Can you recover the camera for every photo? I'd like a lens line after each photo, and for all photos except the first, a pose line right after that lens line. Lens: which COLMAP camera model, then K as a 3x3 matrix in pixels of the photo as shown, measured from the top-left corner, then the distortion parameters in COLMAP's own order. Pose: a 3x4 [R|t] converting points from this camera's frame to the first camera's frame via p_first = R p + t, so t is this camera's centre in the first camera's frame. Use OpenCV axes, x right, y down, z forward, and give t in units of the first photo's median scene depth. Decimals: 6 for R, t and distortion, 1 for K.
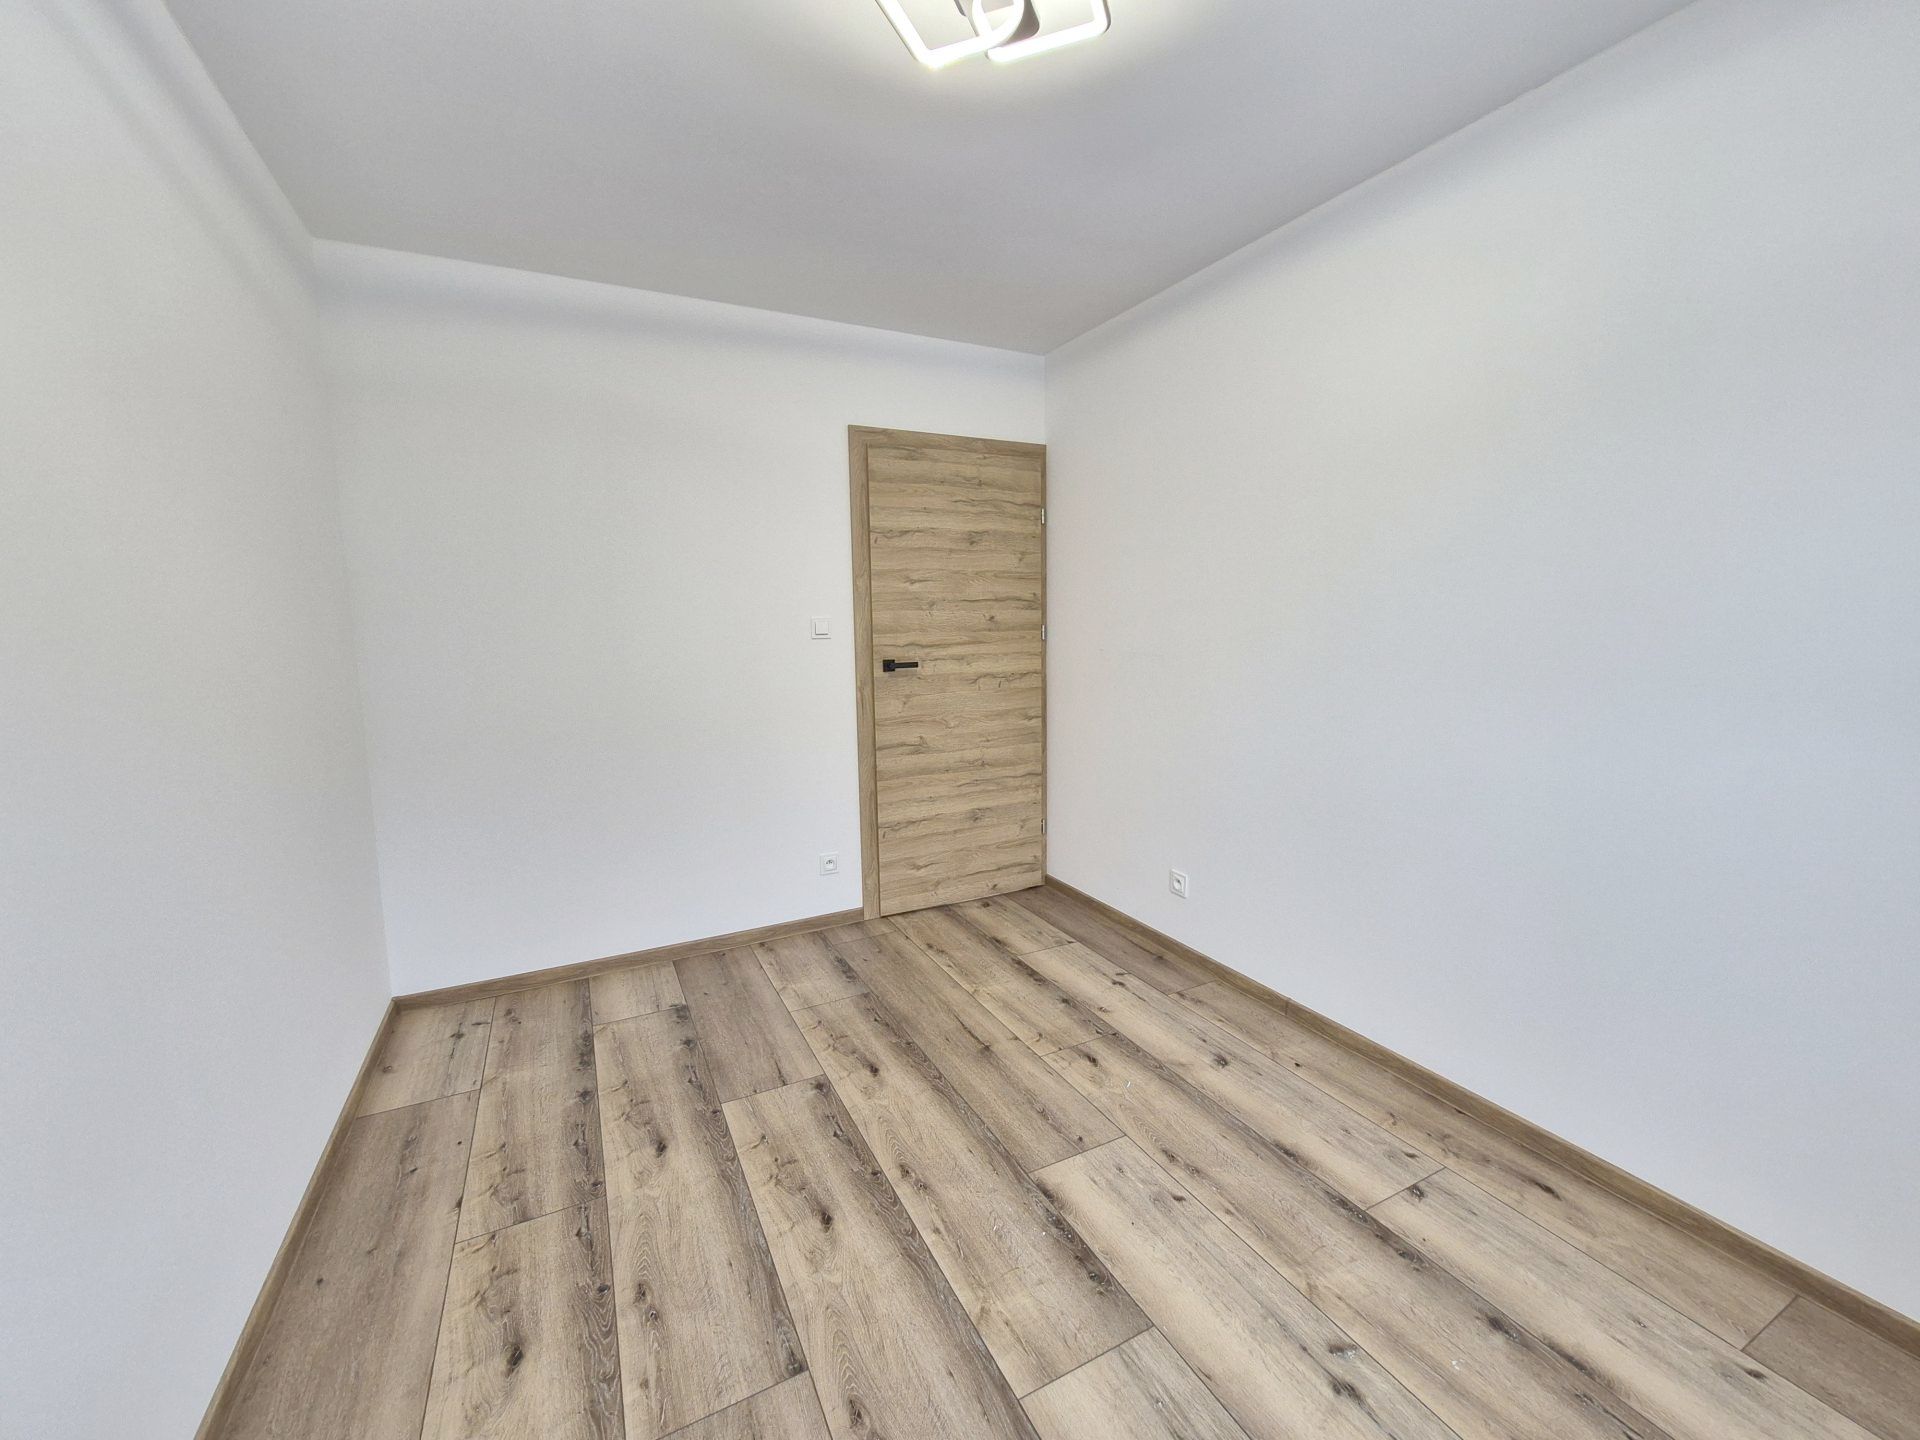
lens RADIAL K [[785.8, 0, 973.5], [0, 785.8, 710.5], [0, 0, 1]] dist [-0.001075, 0.000516]
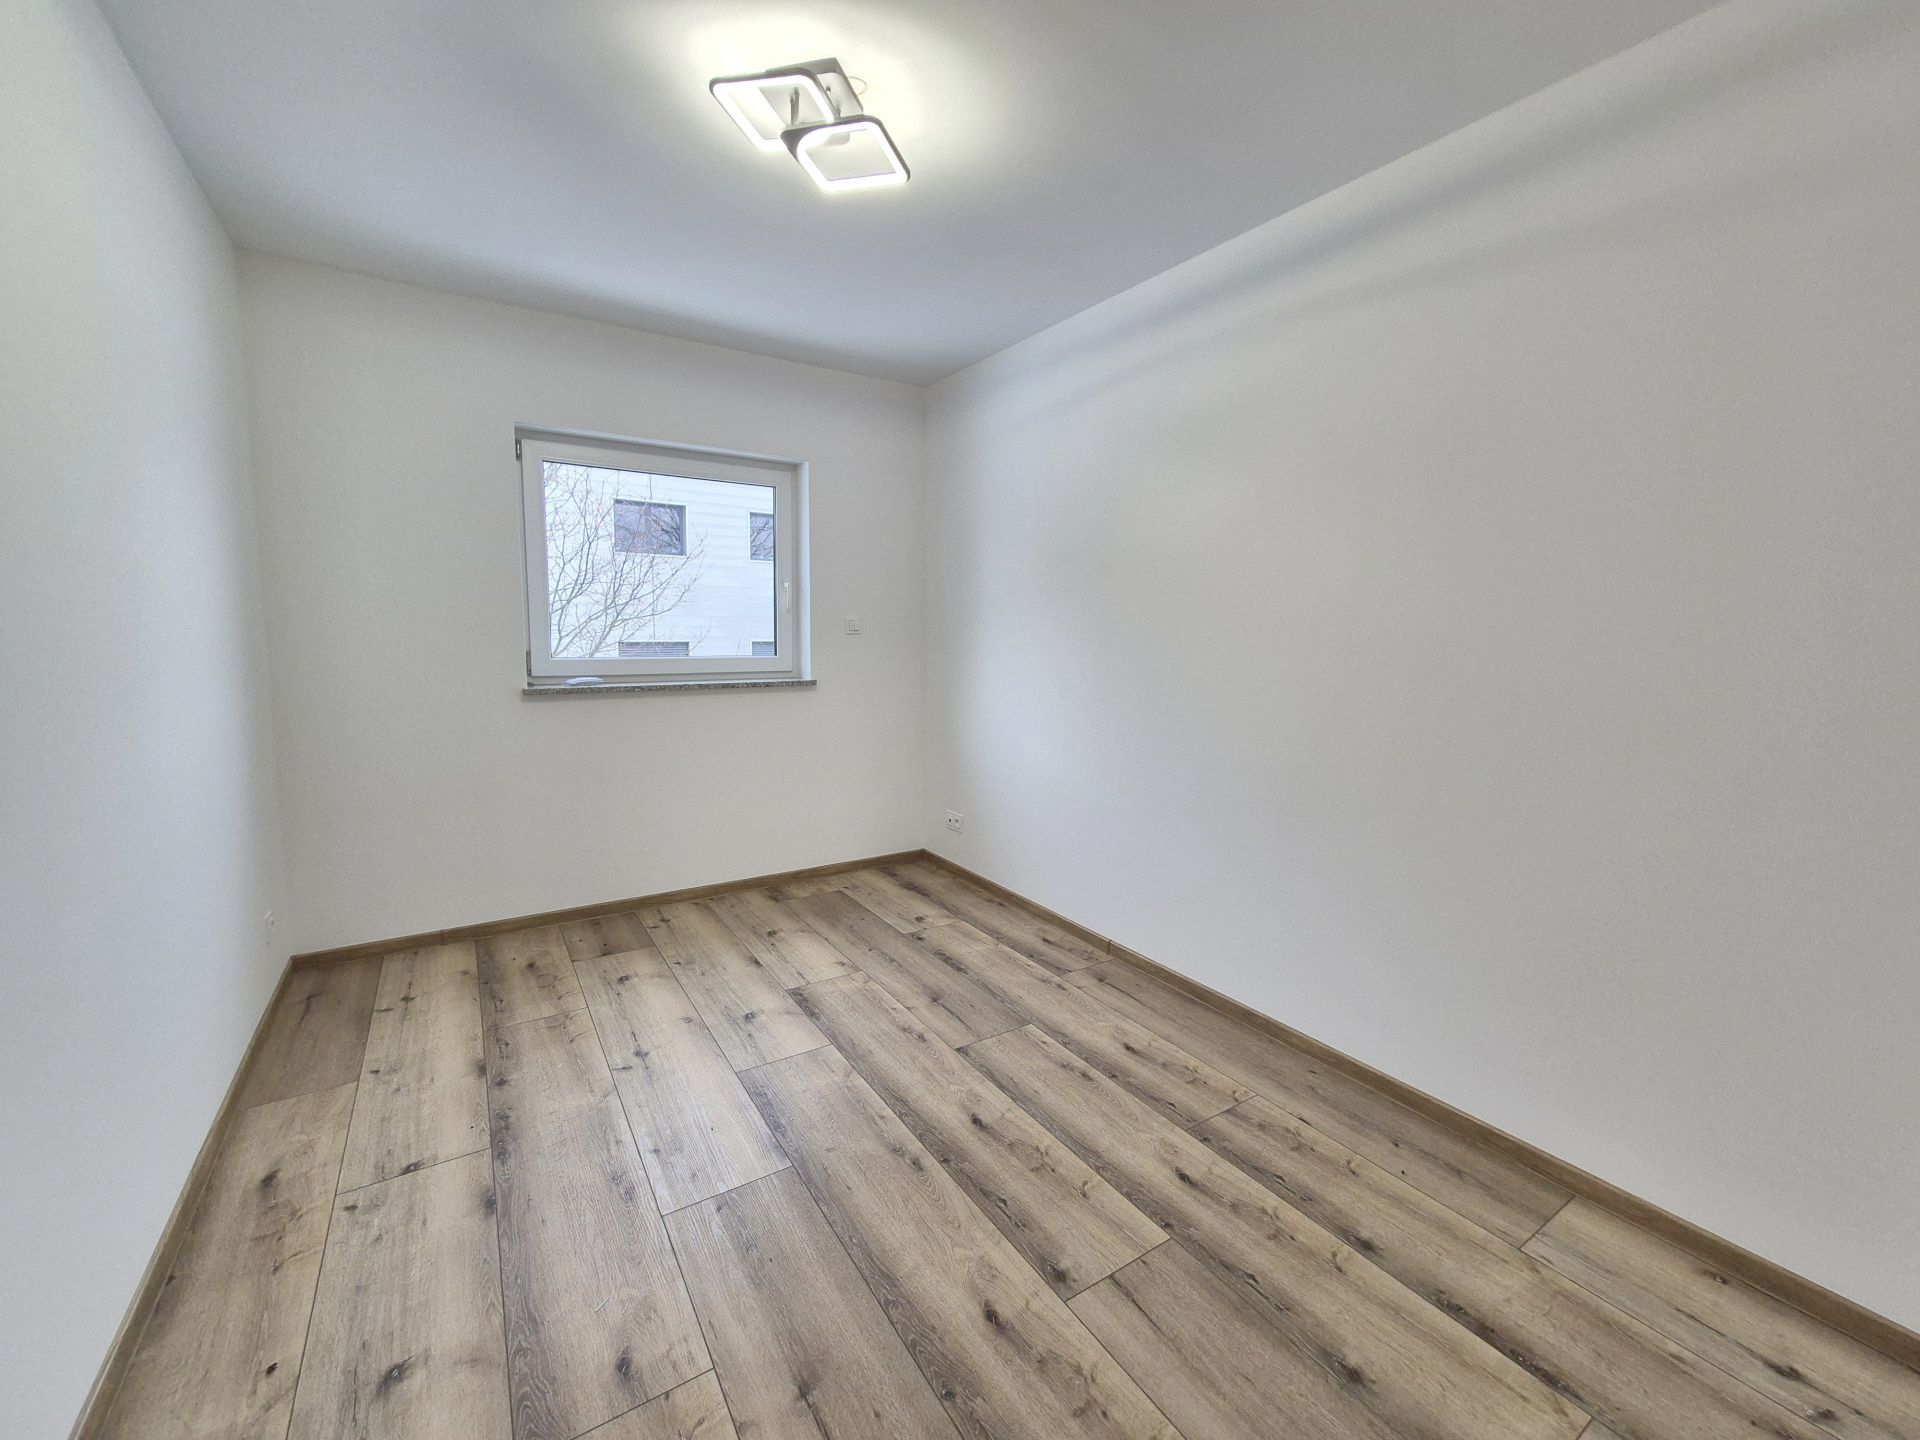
lens RADIAL K [[785.8, 0, 973.5], [0, 785.8, 710.5], [0, 0, 1]] dist [-0.001075, 0.000516]
pose [[-0.994858, 0.012823, -0.100465, -0.064918], [-0.010349, 0.973891, 0.226778, -0.195146], [0.100750, 0.226652, -0.968751, 1.800879]]
